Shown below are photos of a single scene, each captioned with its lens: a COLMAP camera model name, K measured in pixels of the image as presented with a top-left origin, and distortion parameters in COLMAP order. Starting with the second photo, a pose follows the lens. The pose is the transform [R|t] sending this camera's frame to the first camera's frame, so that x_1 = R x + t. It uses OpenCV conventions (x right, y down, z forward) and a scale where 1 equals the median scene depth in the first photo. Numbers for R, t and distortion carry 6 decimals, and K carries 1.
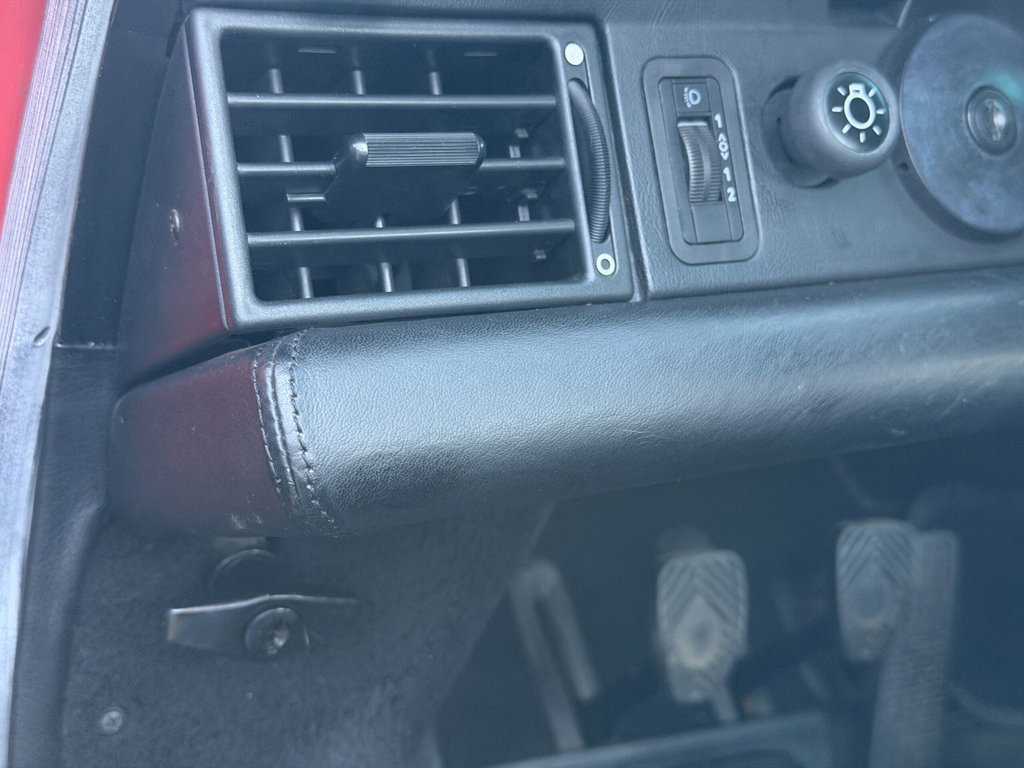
lens RADIAL K [[1425.2, 0, 512.0], [0, 1425.2, 384.0], [0, 0, 1]] dist [-0.000095, 0.001873]
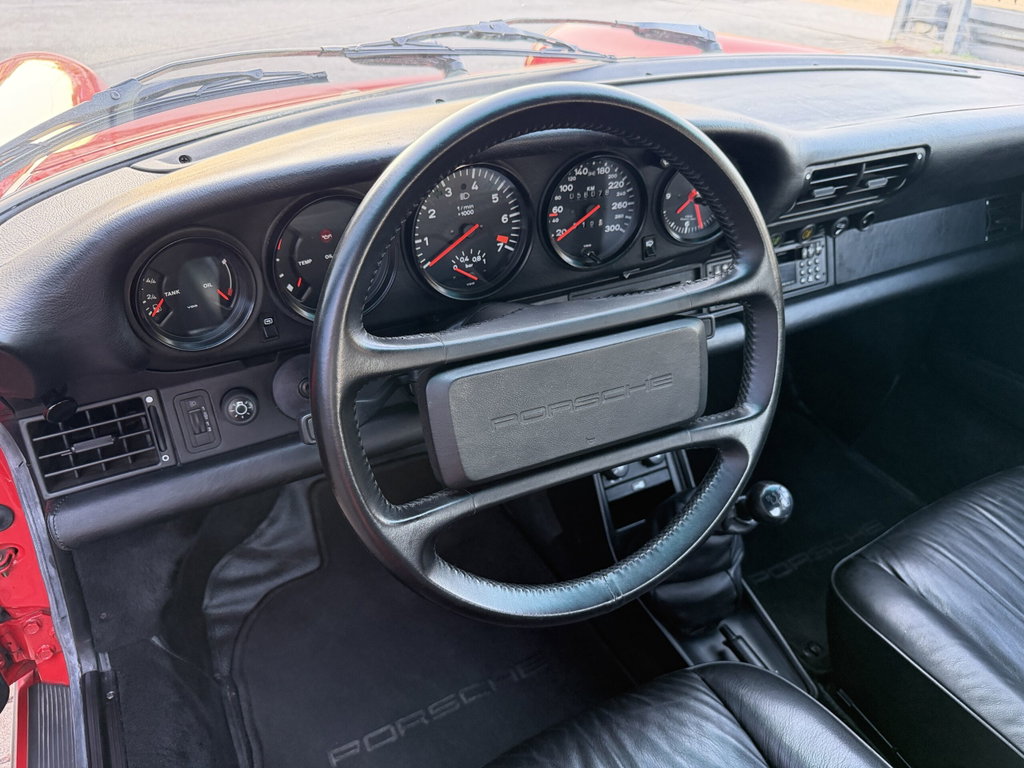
lens RADIAL K [[725.0, 0, 512.0], [0, 725.0, 384.0], [0, 0, 1]] dist [0.071382, -0.115216]
pose [[0.999929, 0.001571, -0.011785, 0.936693], [0.002592, 0.938593, 0.345016, -0.872768], [0.011603, -0.345022, 0.938523, -0.617645]]
